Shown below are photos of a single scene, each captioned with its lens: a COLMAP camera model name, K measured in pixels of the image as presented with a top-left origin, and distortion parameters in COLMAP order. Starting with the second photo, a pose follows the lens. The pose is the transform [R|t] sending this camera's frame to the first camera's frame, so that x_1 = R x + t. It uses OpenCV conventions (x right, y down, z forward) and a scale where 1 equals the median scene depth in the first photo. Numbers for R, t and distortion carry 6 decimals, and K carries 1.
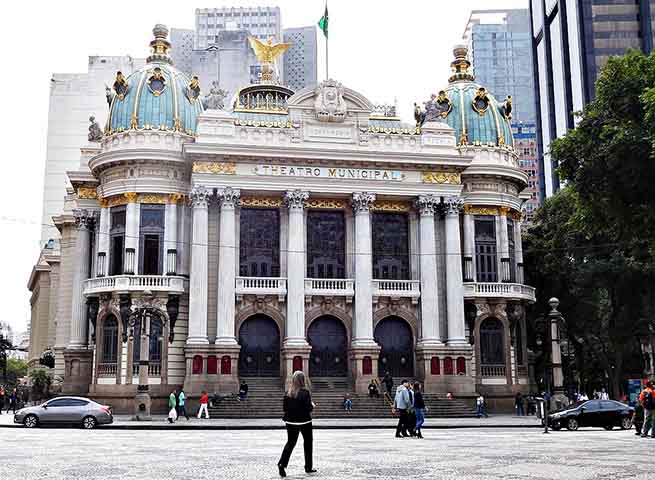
lens RADIAL K [[817.1, 0, 327.5], [0, 817.1, 240.0], [0, 0, 1]] dist [0.003755, -0.018912]
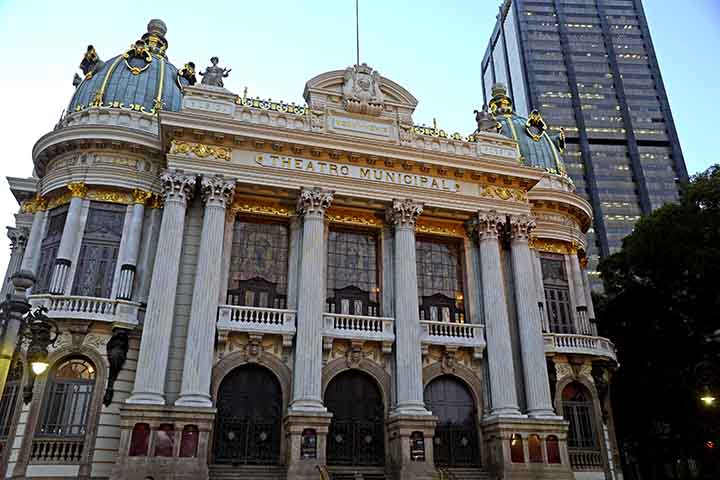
lens RADIAL K [[588.4, 0, 372.5], [0, 588.4, 238.6], [0, 0, 1]] dist [-0.045945, 0.078420]
pose [[0.996193, 0.034811, 0.079924, -0.027816], [-0.014754, 0.970913, -0.238976, 0.101541], [-0.085918, 0.236887, 0.967731, 0.500284]]
